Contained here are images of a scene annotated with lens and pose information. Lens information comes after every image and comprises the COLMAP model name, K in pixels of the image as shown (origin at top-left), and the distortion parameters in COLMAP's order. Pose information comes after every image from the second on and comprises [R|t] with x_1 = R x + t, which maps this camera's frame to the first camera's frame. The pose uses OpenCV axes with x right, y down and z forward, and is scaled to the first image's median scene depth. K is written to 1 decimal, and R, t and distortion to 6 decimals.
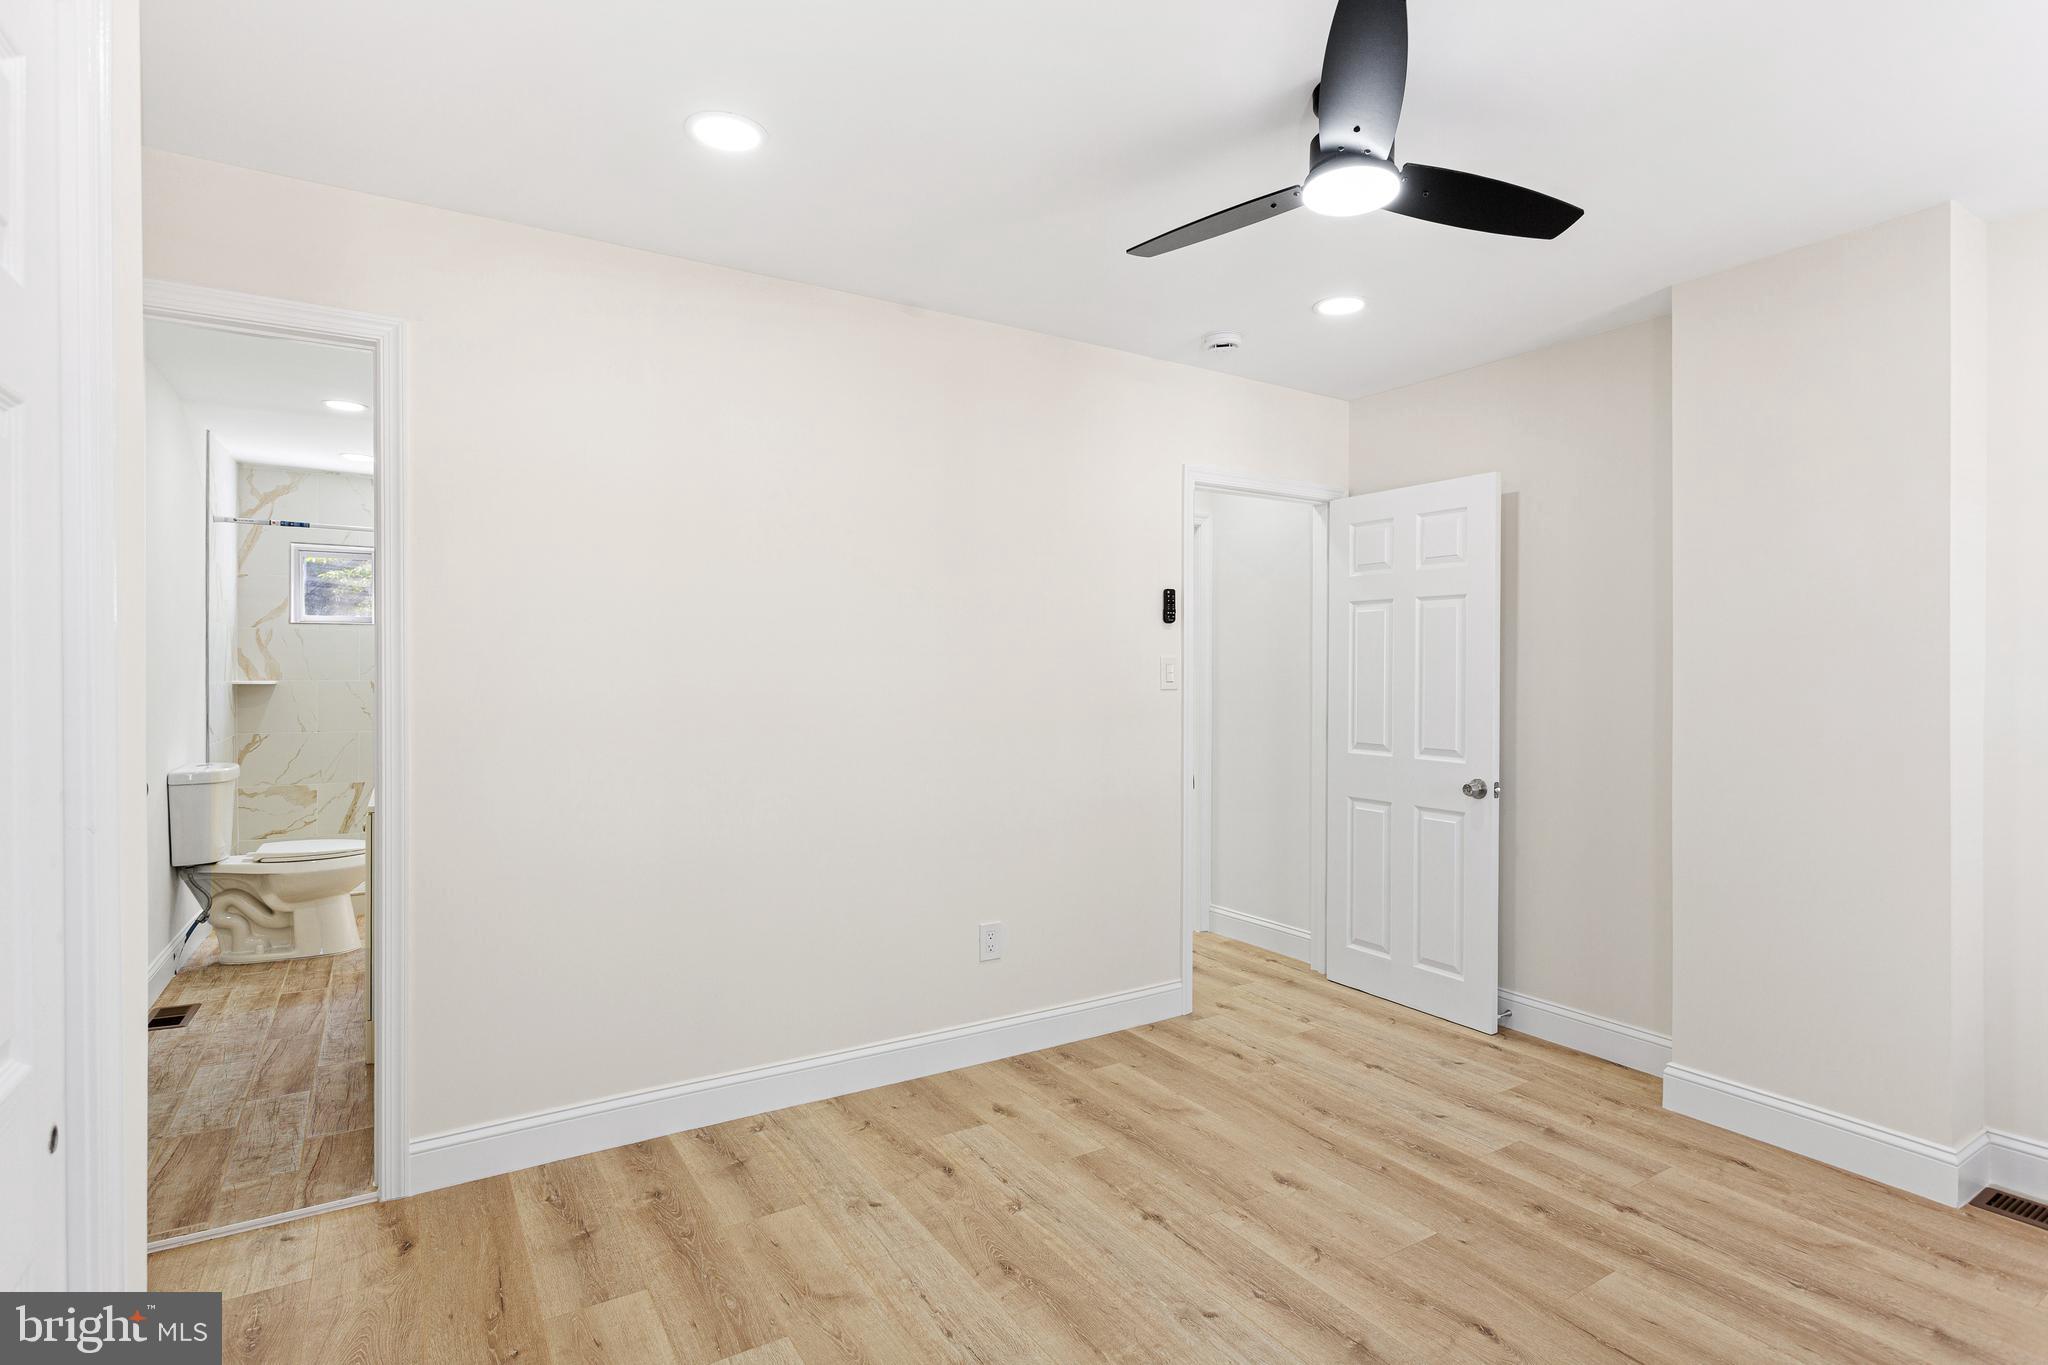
lens RADIAL K [[1010.3, 0, 1024.3], [0, 1010.3, 678.1], [0, 0, 1]] dist [-0.015689, 0.001347]
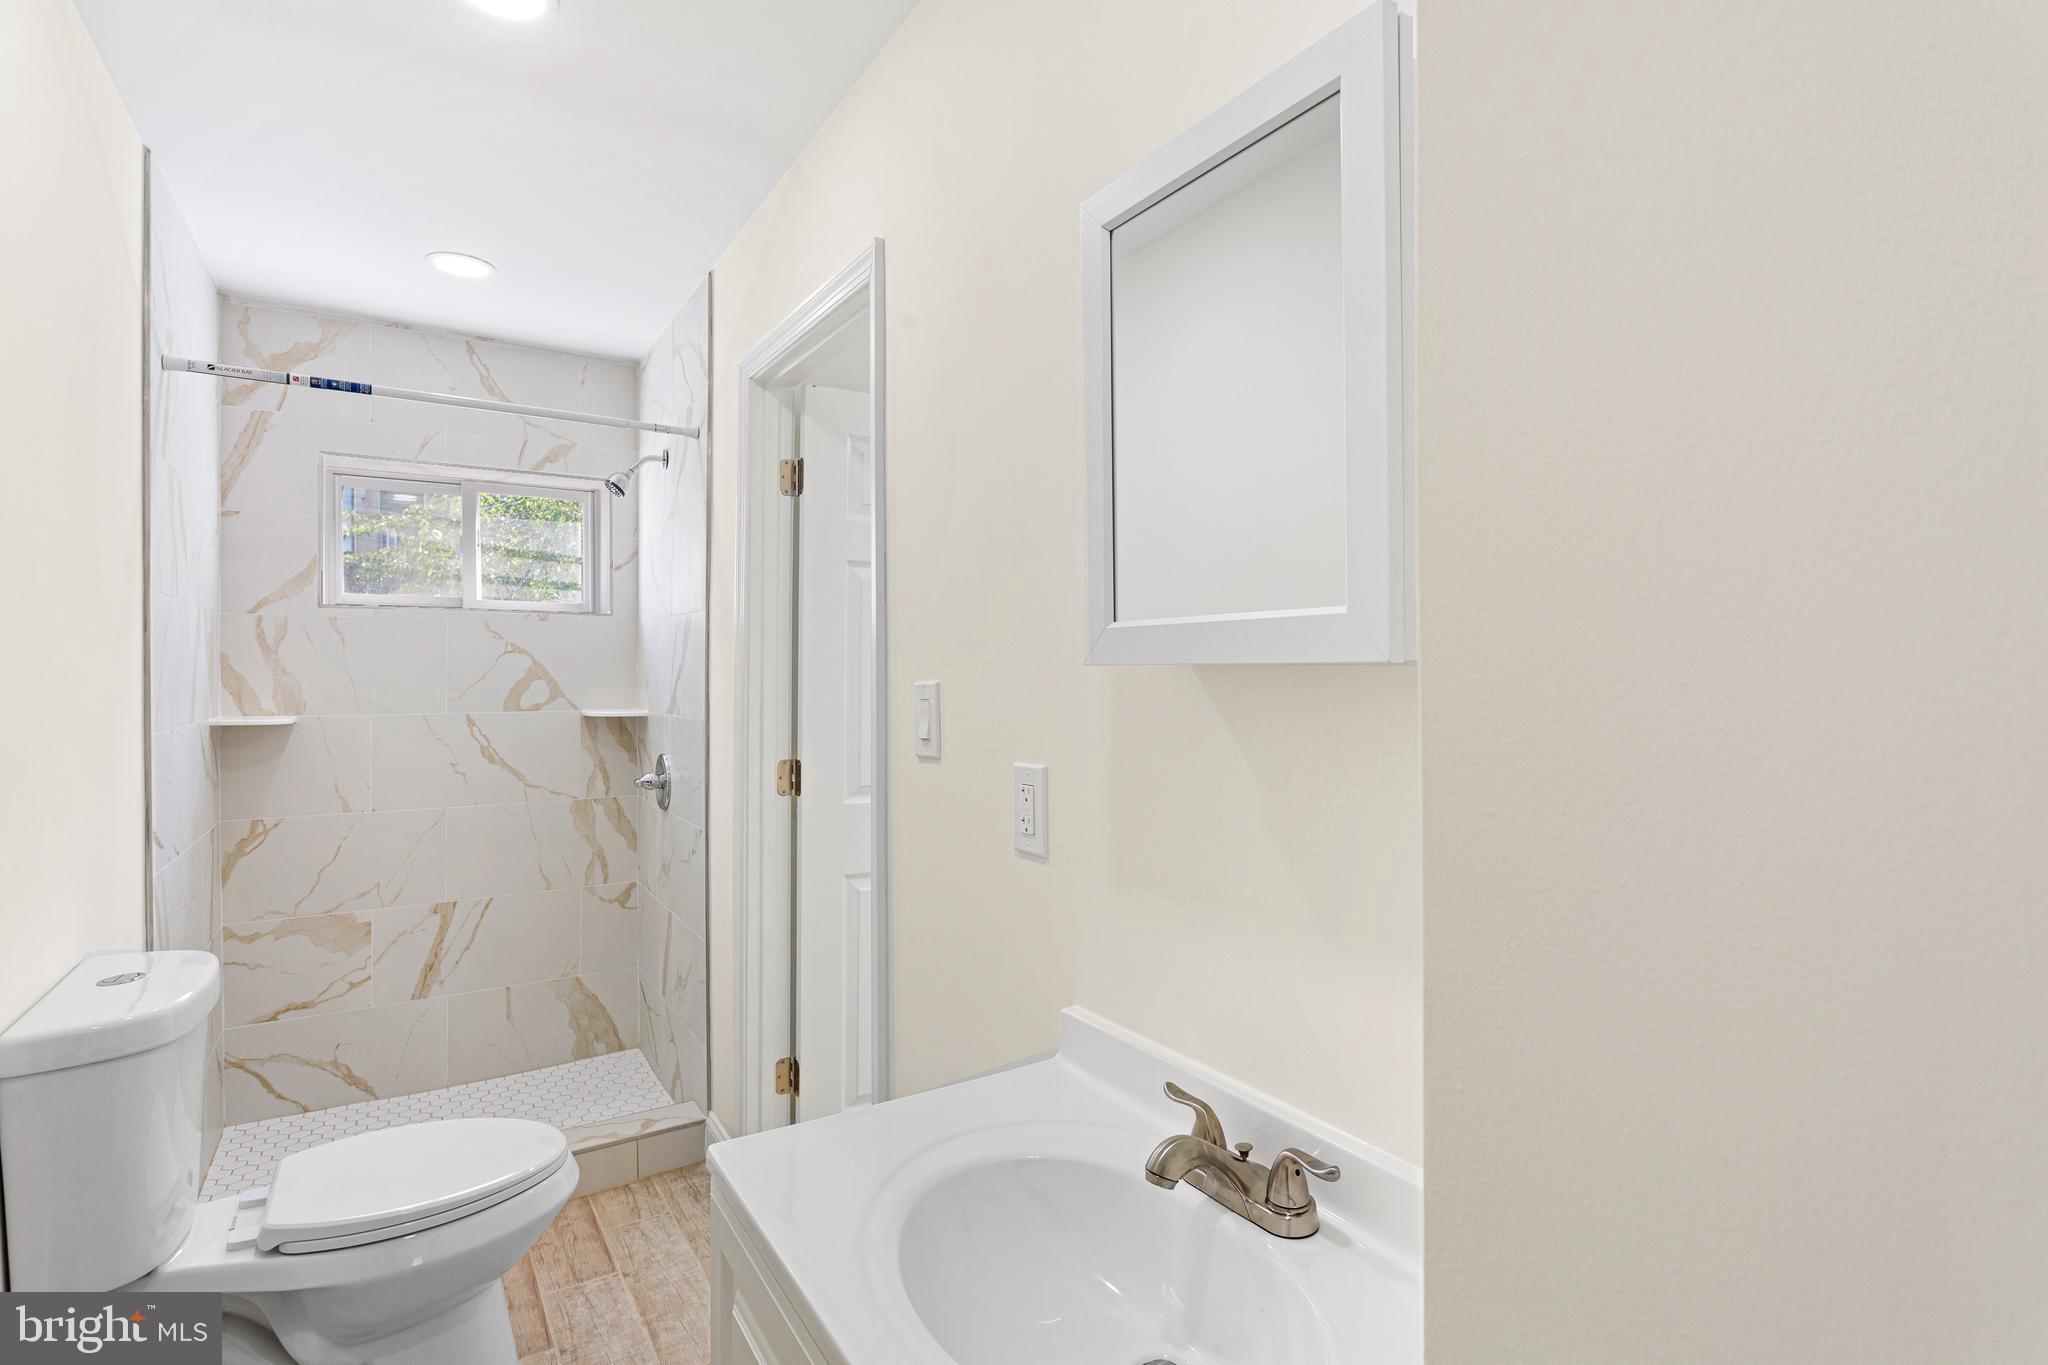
lens RADIAL K [[1010.3, 0, 1016.2], [0, 1010.3, 687.1], [0, 0, 1]] dist [-0.015689, 0.001347]
pose [[0.999997, -0.002472, -0.000266, -0.417783], [0.002472, 0.999995, 0.001761, -0.014137], [0.000262, -0.001762, 0.999998, 0.538725]]
